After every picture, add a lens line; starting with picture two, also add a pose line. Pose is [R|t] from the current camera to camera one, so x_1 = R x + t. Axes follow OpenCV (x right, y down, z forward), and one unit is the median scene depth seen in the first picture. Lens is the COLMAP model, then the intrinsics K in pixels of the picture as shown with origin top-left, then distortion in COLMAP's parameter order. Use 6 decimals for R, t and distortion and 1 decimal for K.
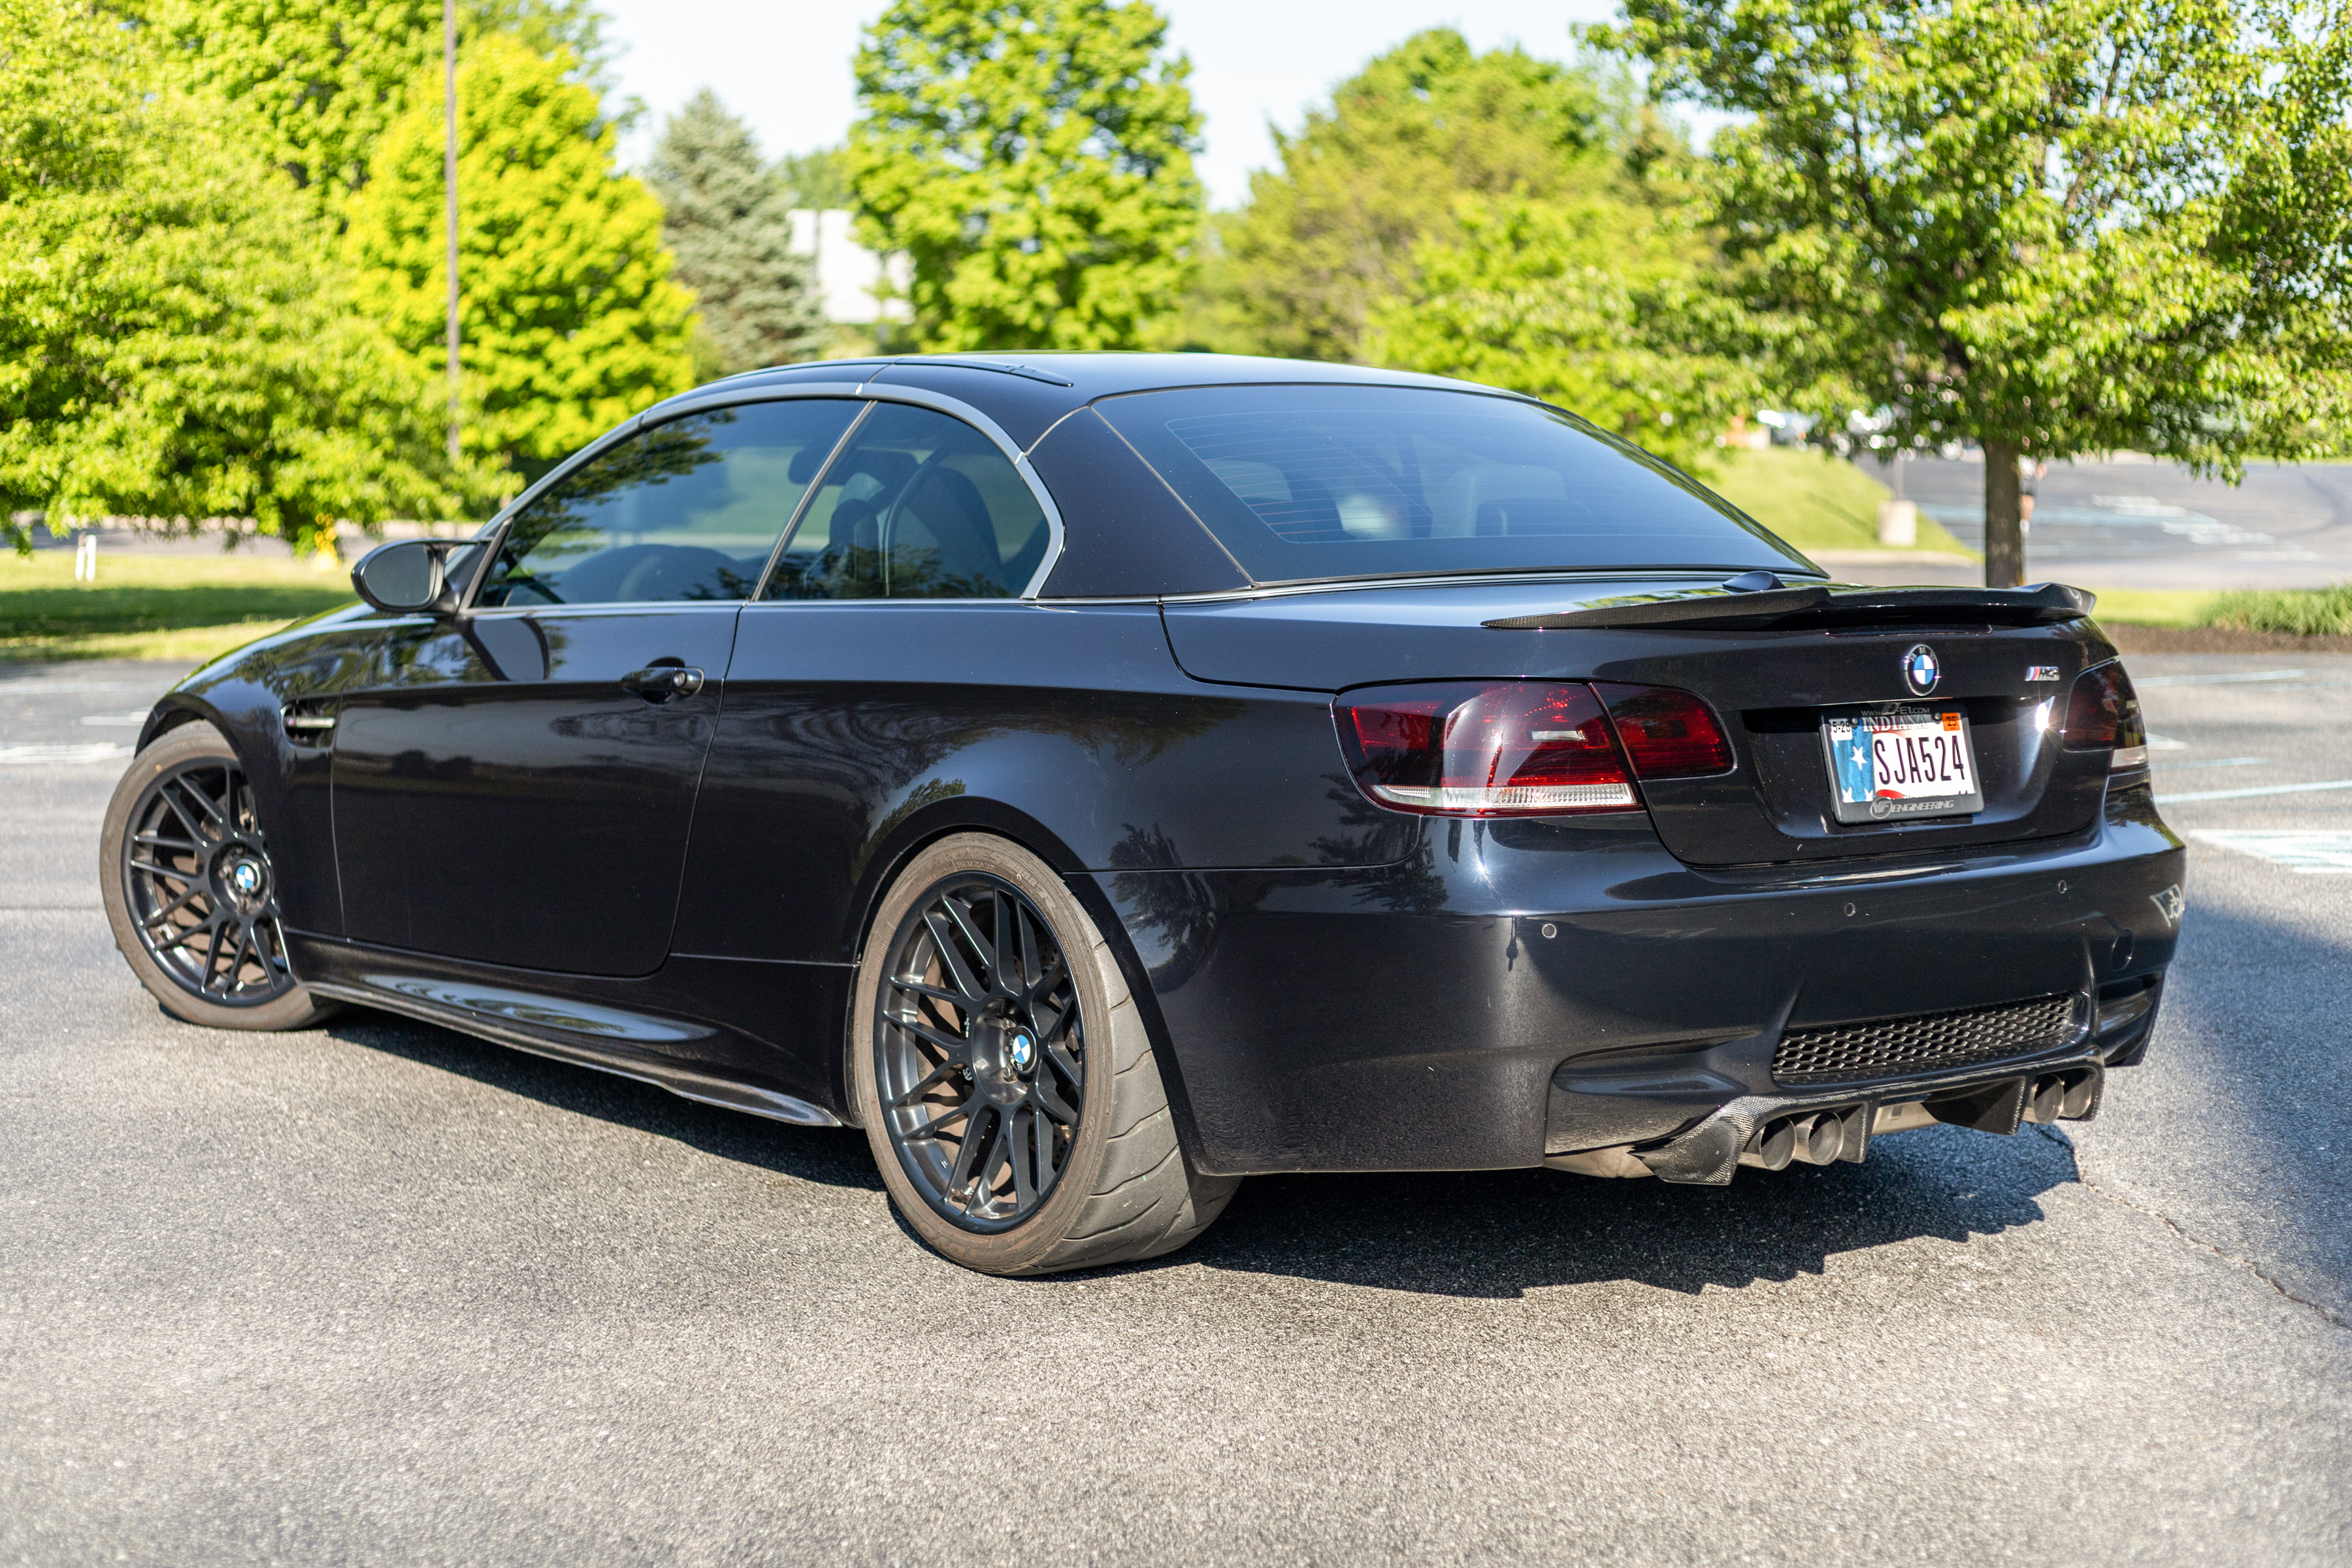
lens RADIAL K [[3715.9, 0, 1176.0], [0, 3715.9, 784.0], [0, 0, 1]] dist [-0.033422, -0.053347]
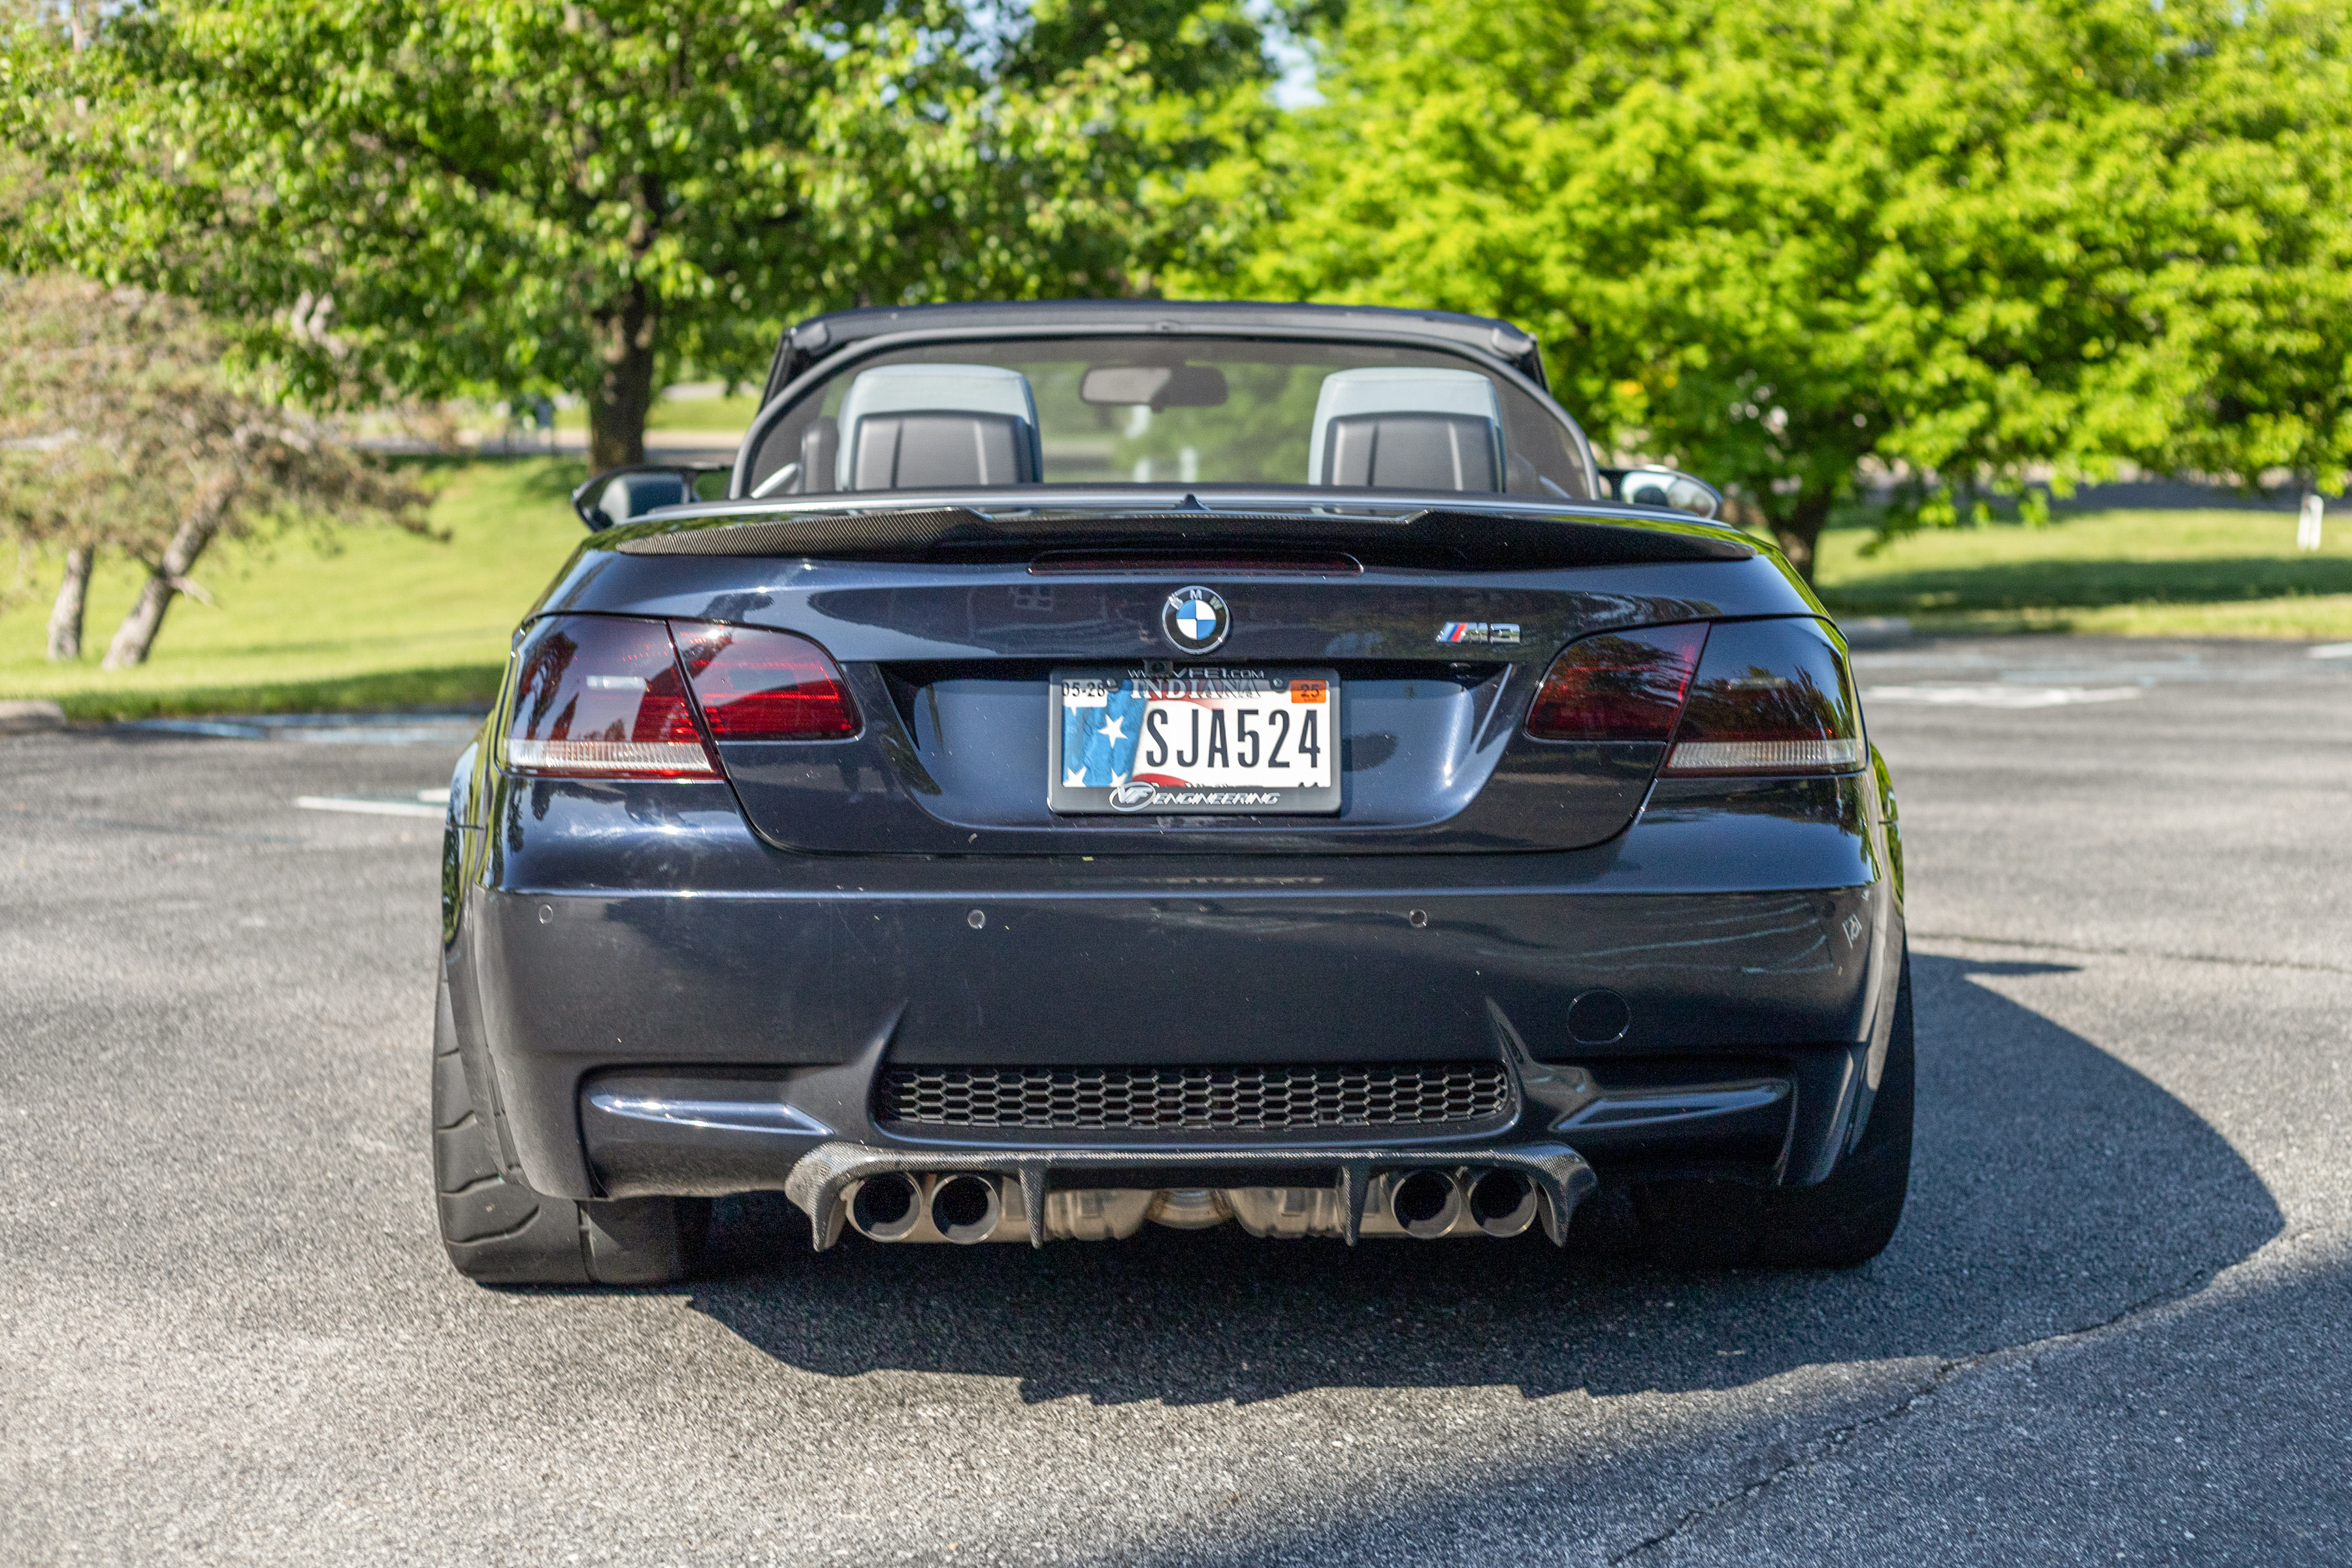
lens RADIAL K [[4312.7, 0, 1230.9], [0, 4312.7, 785.3], [0, 0, 1]] dist [-0.054036, 0.067607]
pose [[0.790592, 0.041794, -0.610915, 0.099584], [-0.043452, 0.998982, 0.012110, -0.001011], [0.610800, 0.016971, 0.791603, 0.038973]]
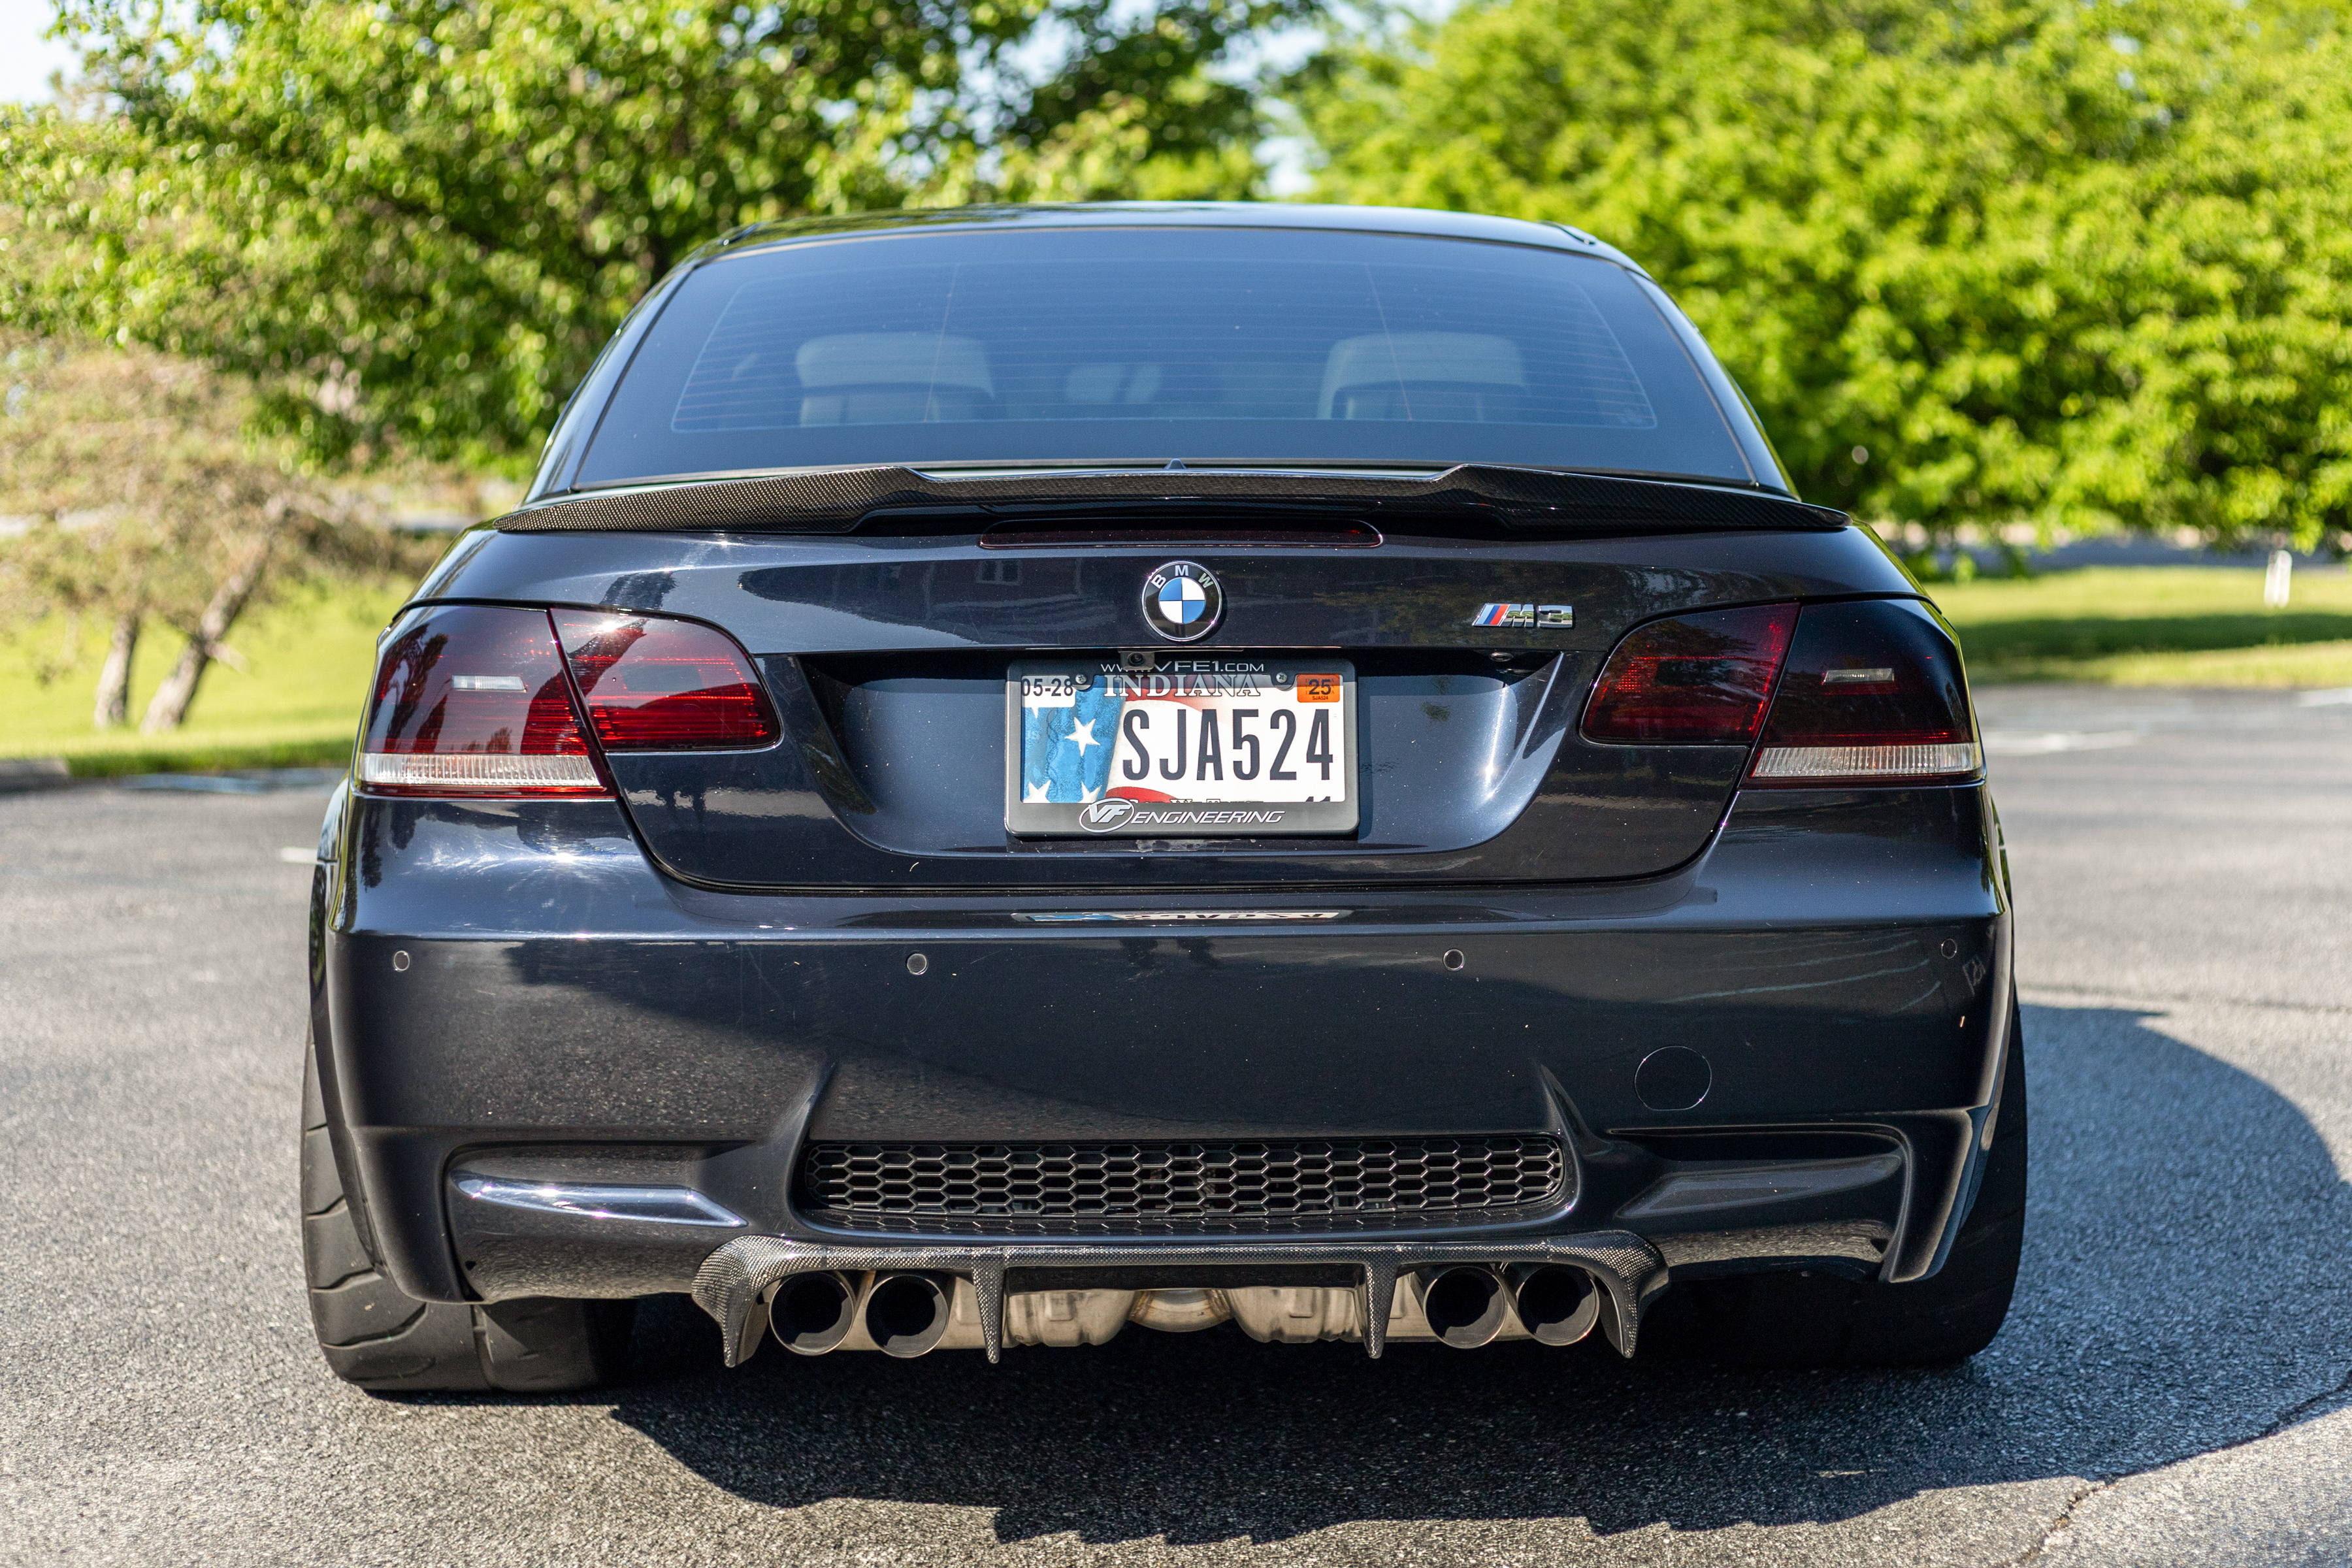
lens RADIAL K [[4043.8, 0, 1175.3], [0, 4043.8, 608.0], [0, 0, 1]] dist [0.004004, -0.044426]
pose [[0.782178, 0.001008, -0.623054, 0.083616], [-0.037753, 0.998238, -0.045781, 0.000297], [0.621910, 0.059331, 0.780838, 0.059975]]
